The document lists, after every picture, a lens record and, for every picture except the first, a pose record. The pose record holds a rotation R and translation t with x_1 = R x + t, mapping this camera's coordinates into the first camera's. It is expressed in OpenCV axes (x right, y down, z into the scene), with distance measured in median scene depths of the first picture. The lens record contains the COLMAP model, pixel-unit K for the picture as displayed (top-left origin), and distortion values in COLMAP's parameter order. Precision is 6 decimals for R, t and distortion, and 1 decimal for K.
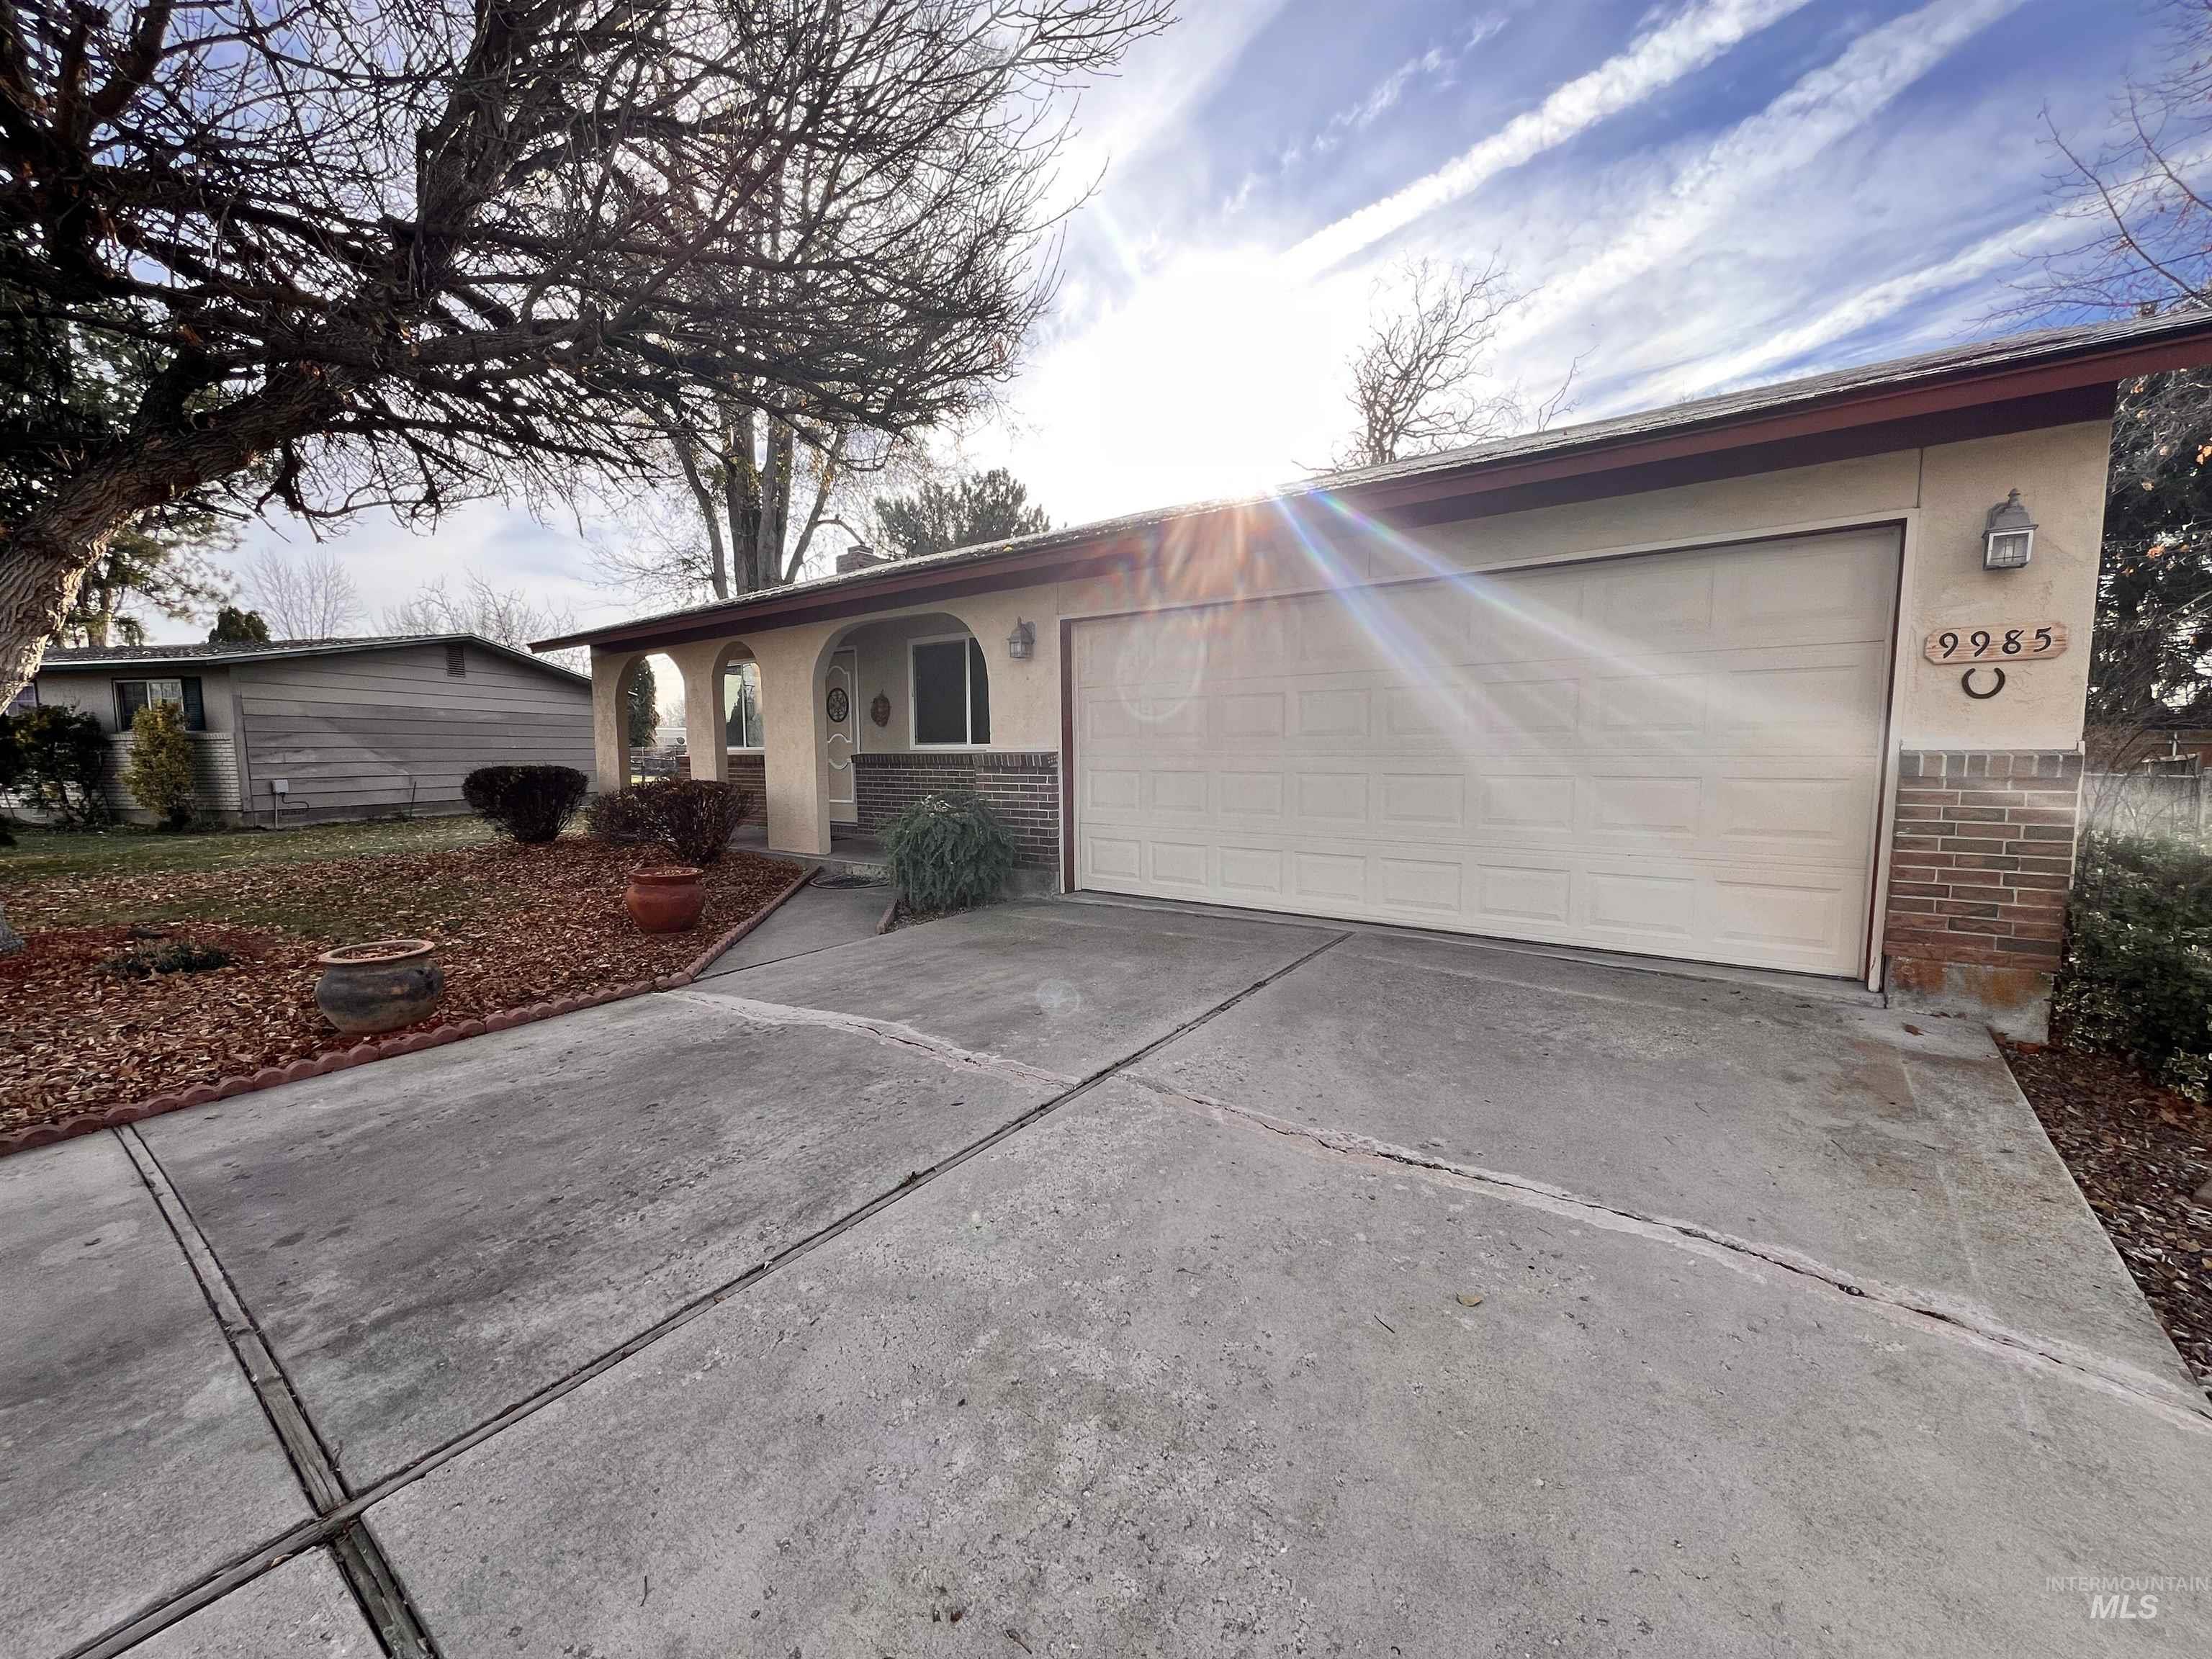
lens RADIAL K [[881.1, 0, 1089.7], [0, 881.1, 825.9], [0, 0, 1]] dist [-0.000991, 0.000170]
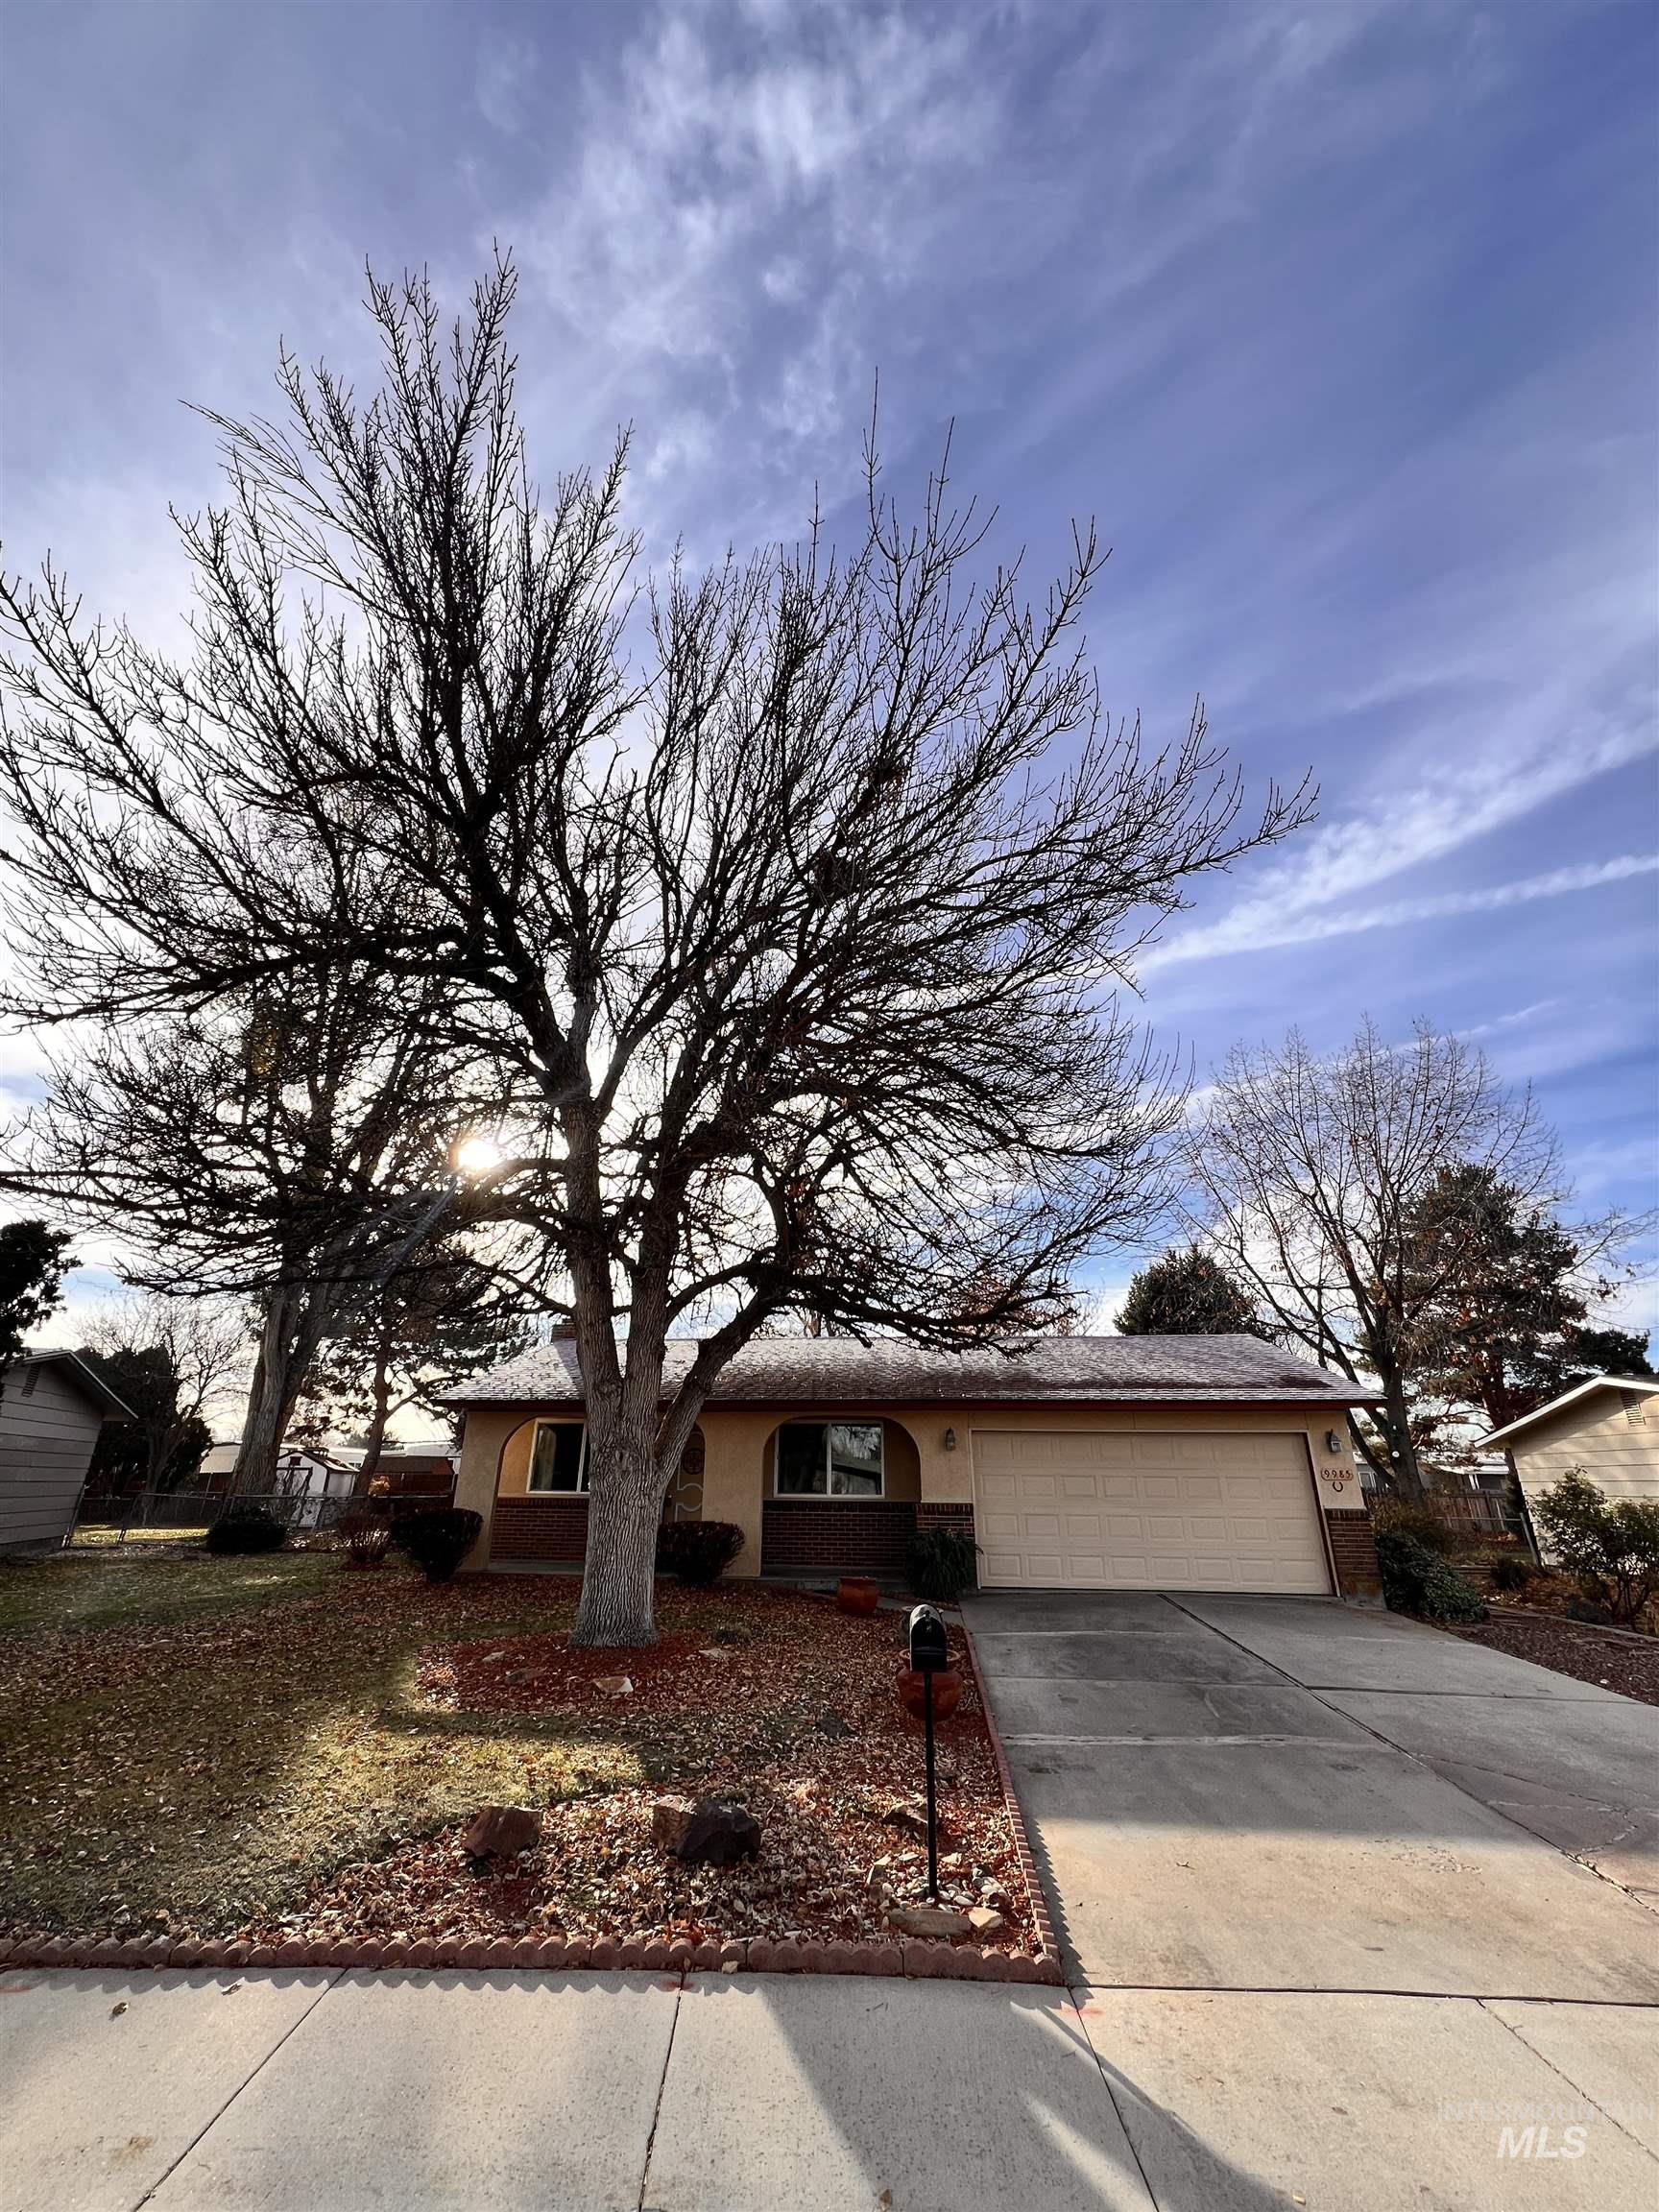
lens RADIAL K [[881.1, 0, 822.4], [0, 881.1, 1109.2], [0, 0, 1]] dist [-0.000991, 0.000170]
pose [[0.857835, 0.212018, 0.468153, -0.942079], [0.029841, 0.888850, -0.457225, 0.012864], [-0.513058, 0.406194, 0.756160, -0.415587]]
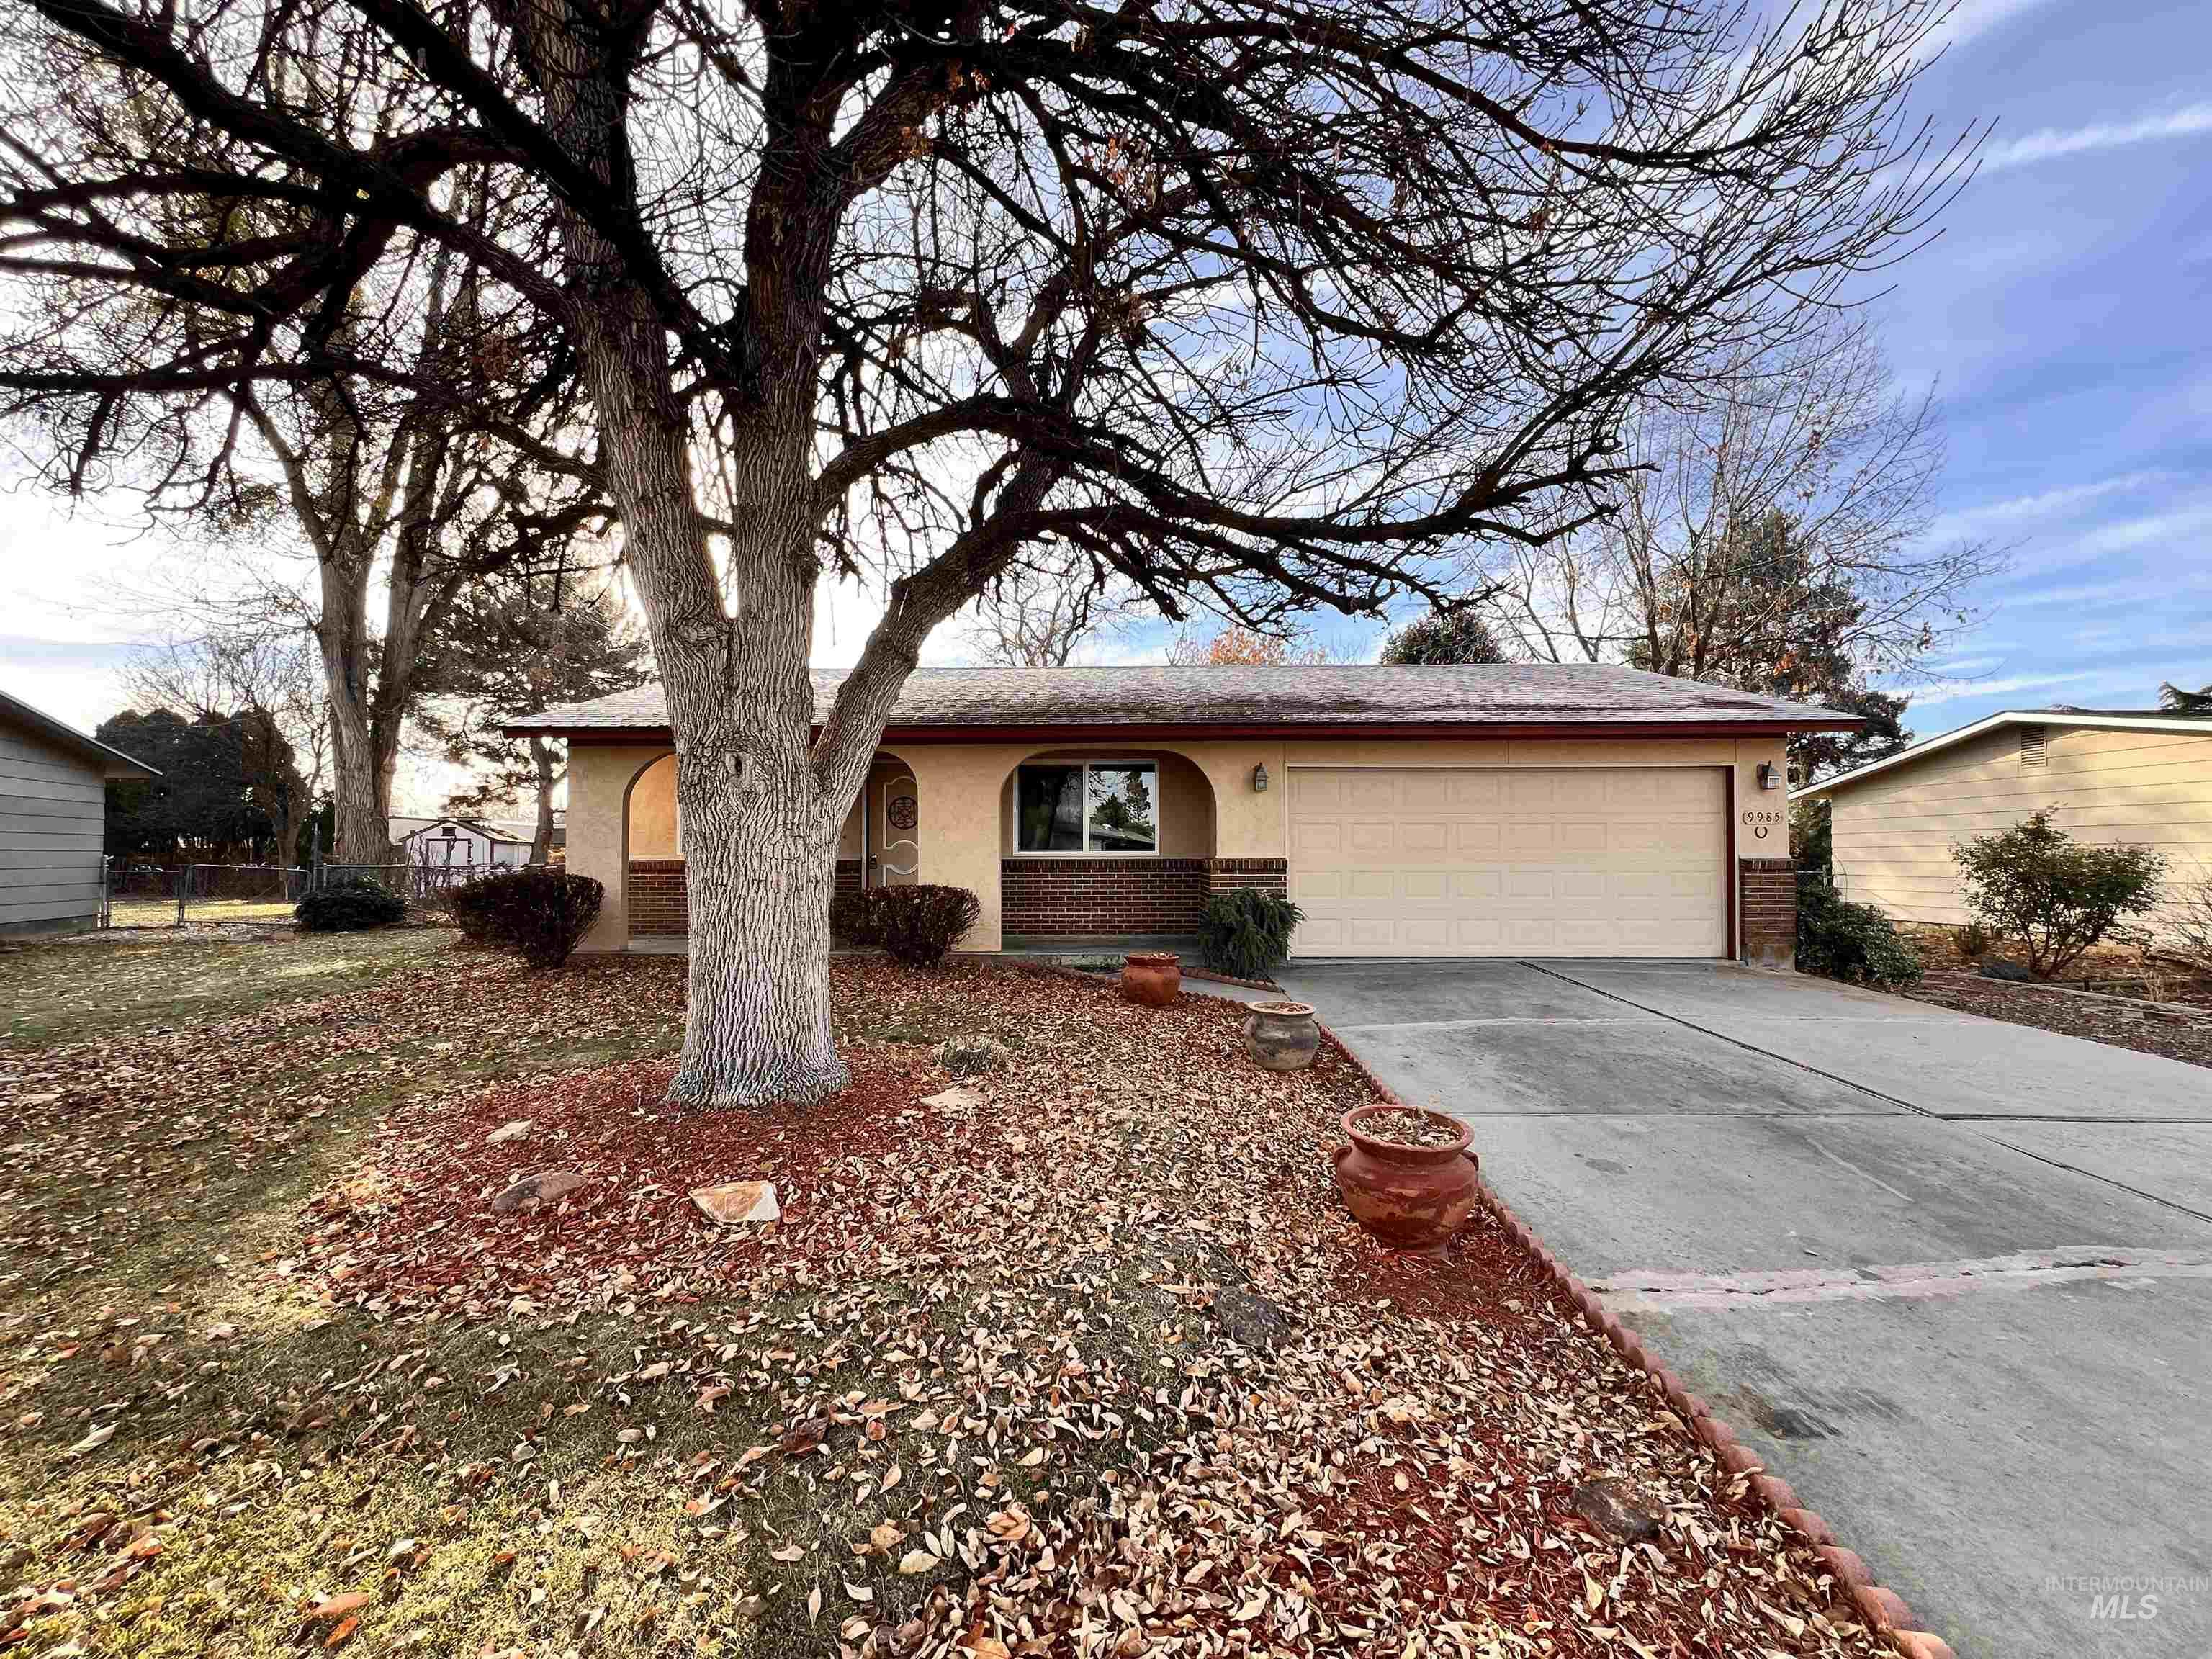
lens RADIAL K [[881.1, 0, 1111.4], [0, 881.1, 836.7], [0, 0, 1]] dist [-0.000991, 0.000170]
pose [[0.809402, 0.013943, 0.587089, -0.744883], [0.047271, 0.994927, -0.088801, -0.004567], [-0.585349, 0.099628, 0.804637, 0.019129]]
